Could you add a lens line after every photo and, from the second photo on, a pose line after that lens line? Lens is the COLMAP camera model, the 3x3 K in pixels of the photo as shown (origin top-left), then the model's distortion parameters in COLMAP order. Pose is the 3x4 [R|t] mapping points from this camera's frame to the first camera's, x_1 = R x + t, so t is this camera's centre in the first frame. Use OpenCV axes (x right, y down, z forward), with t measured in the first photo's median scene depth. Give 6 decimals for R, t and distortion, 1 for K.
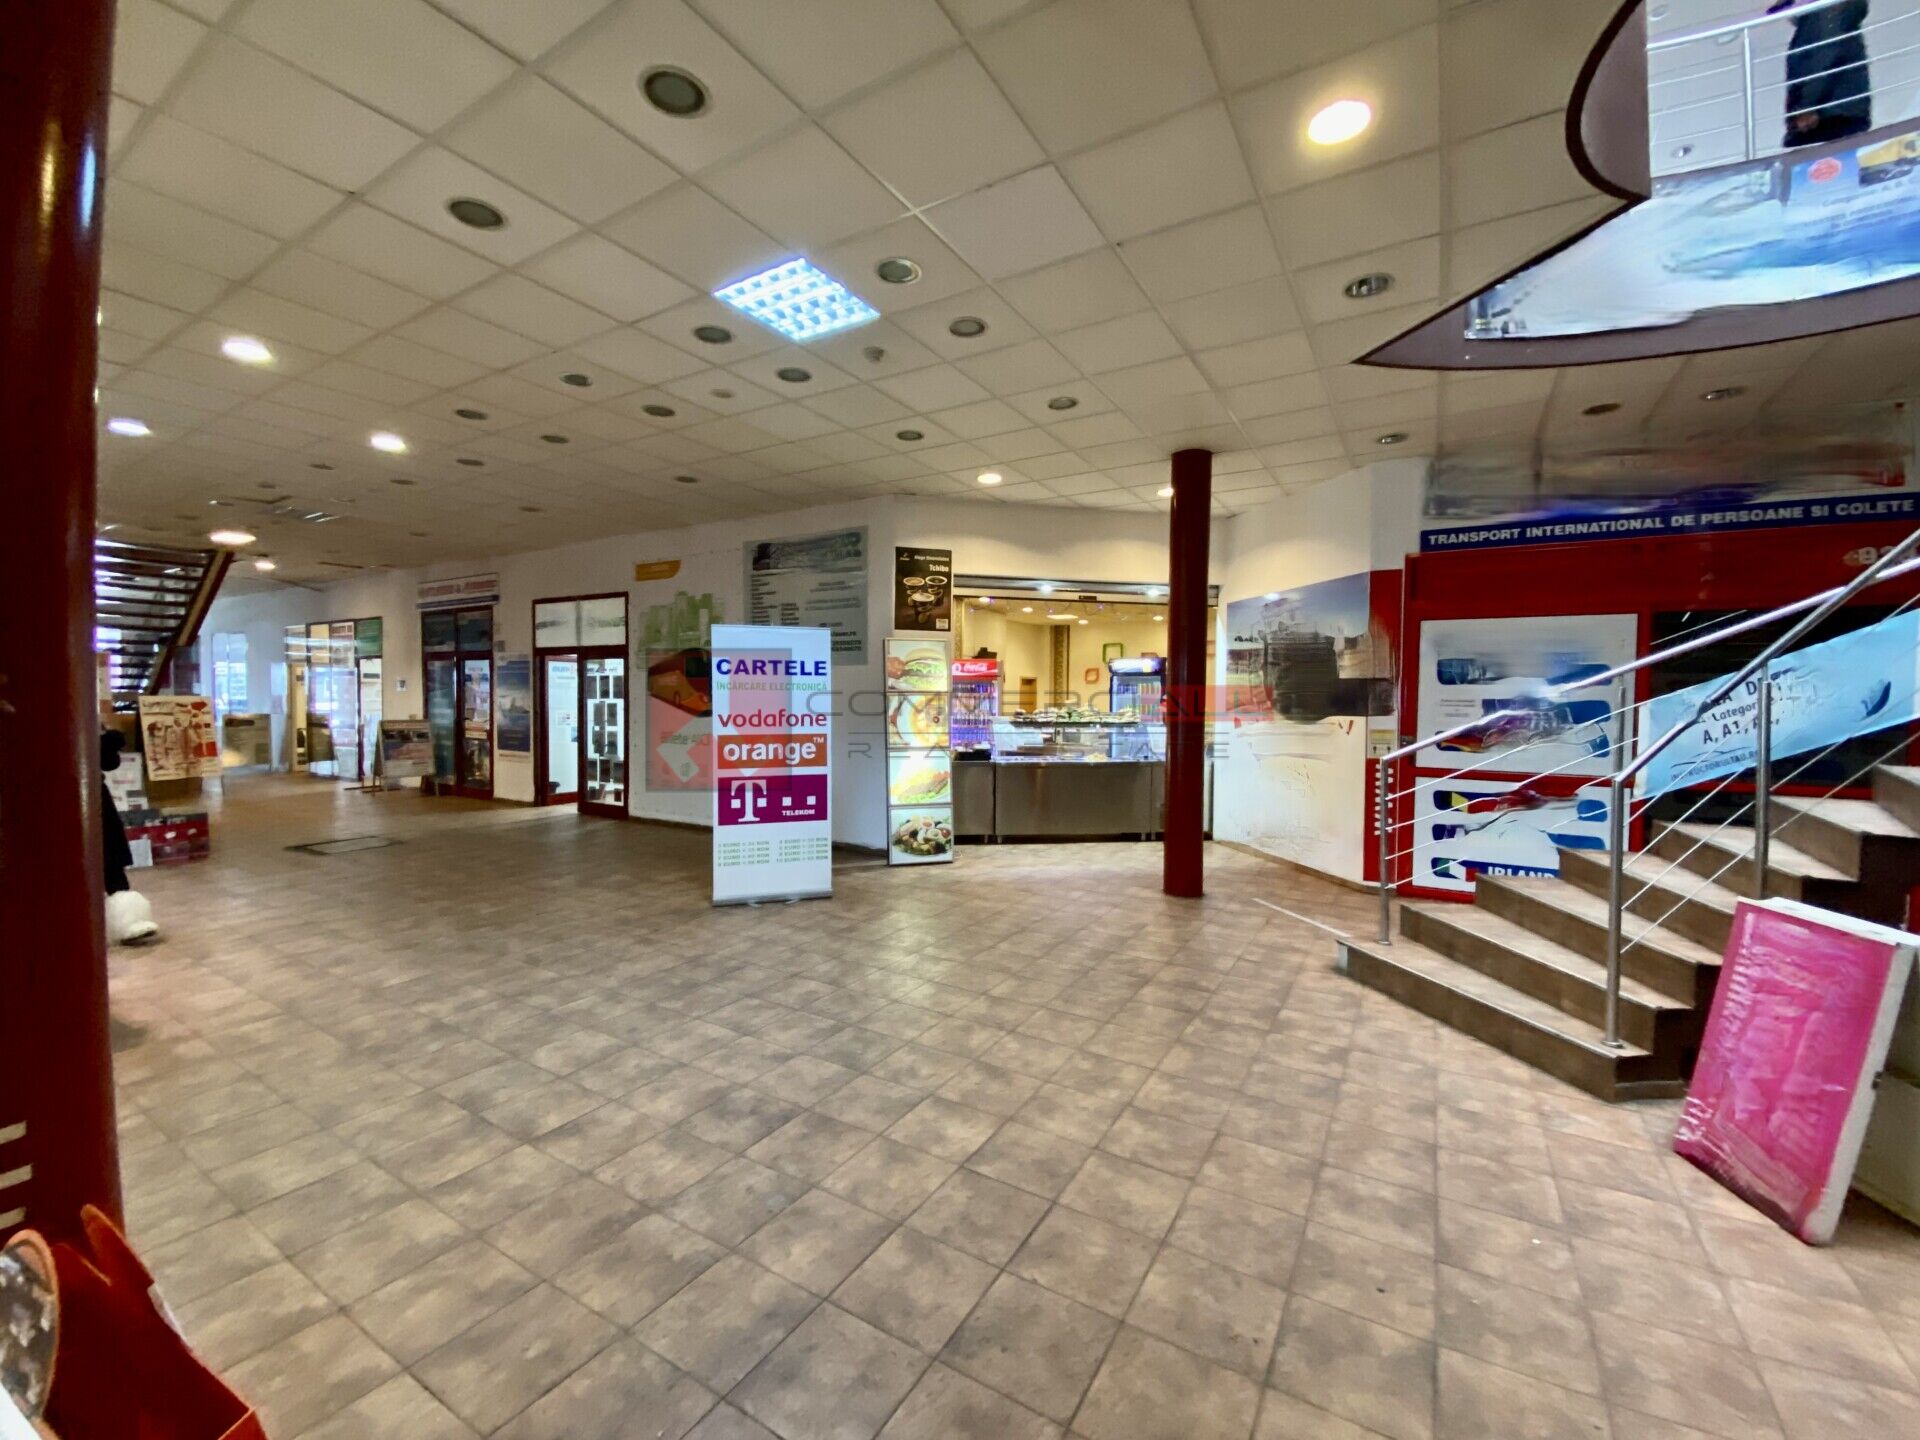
lens RADIAL K [[785.9, 0, 956.3], [0, 785.9, 711.3], [0, 0, 1]] dist [-0.026748, -0.001068]
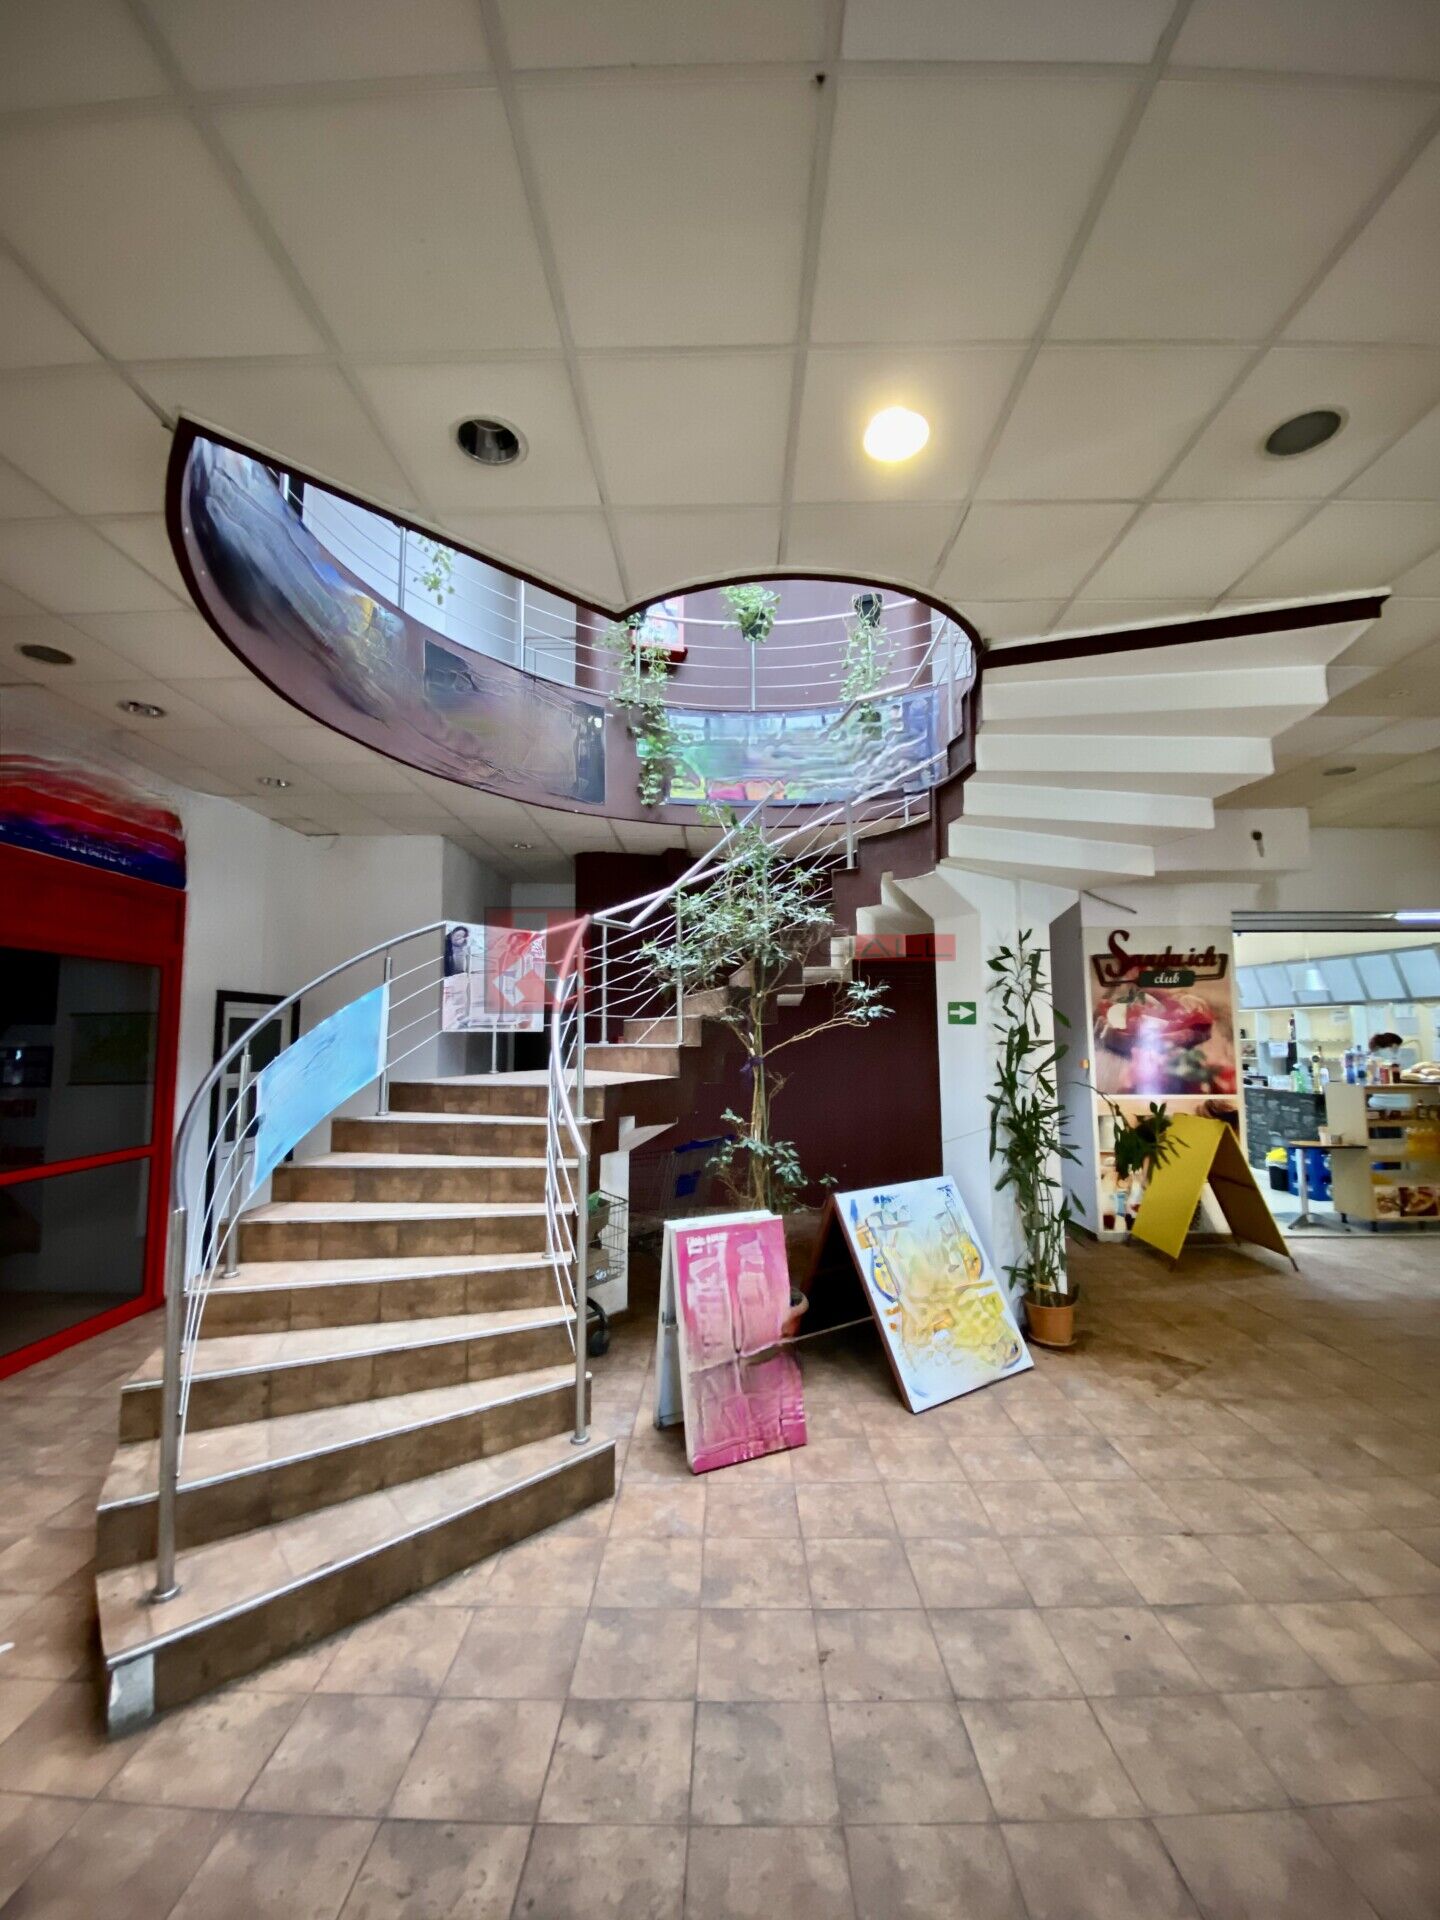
lens RADIAL K [[785.9, 0, 726.6], [0, 785.9, 957.4], [0, 0, 1]] dist [-0.026748, -0.001068]
pose [[-0.507125, 0.078263, 0.858312, -0.090821], [0.025019, 0.996786, -0.076107, -0.072515], [-0.861510, -0.017122, -0.507453, 1.276242]]
